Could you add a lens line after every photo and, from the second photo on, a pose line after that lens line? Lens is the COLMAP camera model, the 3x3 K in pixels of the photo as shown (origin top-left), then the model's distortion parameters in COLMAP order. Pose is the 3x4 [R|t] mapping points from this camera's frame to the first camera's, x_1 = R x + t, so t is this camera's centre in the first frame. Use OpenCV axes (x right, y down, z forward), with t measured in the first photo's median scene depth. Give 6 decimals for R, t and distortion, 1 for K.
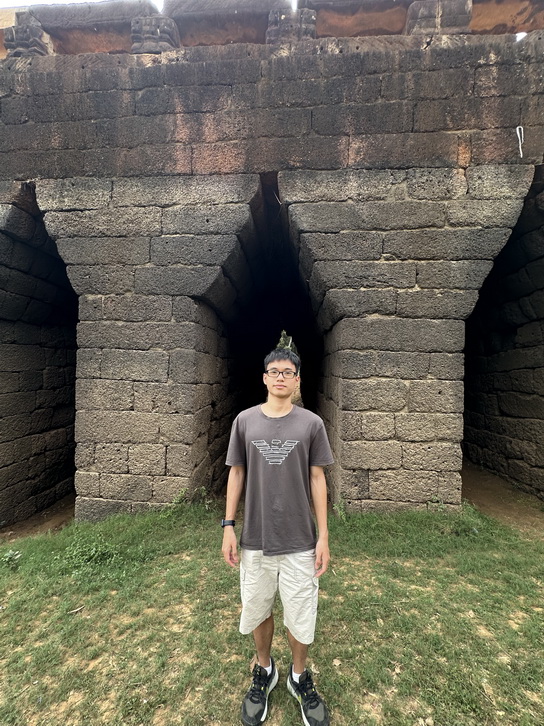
lens RADIAL K [[314.5, 0, 271.0], [0, 314.5, 361.5], [0, 0, 1]] dist [-0.001301, 0.000022]
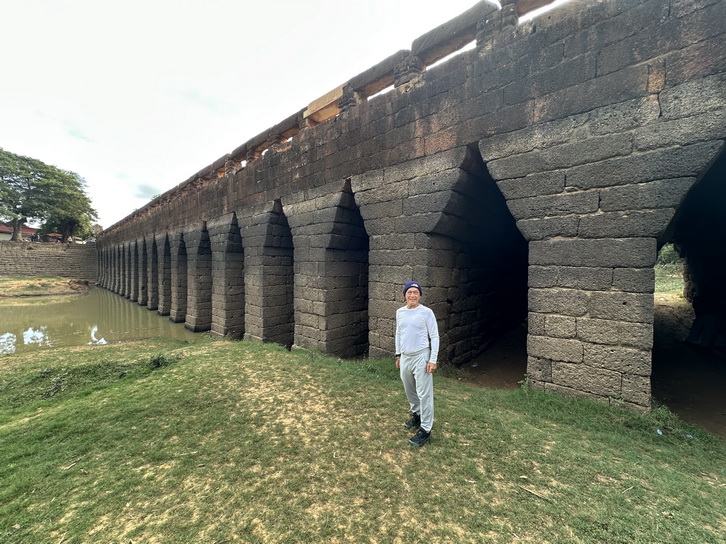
lens RADIAL K [[292.7, 0, 362.4], [0, 292.7, 271.3], [0, 0, 1]] dist [-0.000790, 0.000012]
pose [[0.784197, 0.005311, -0.620490, 0.442628], [0.010083, 0.999722, 0.021300, -0.046204], [0.620430, -0.022960, 0.783925, -0.390620]]
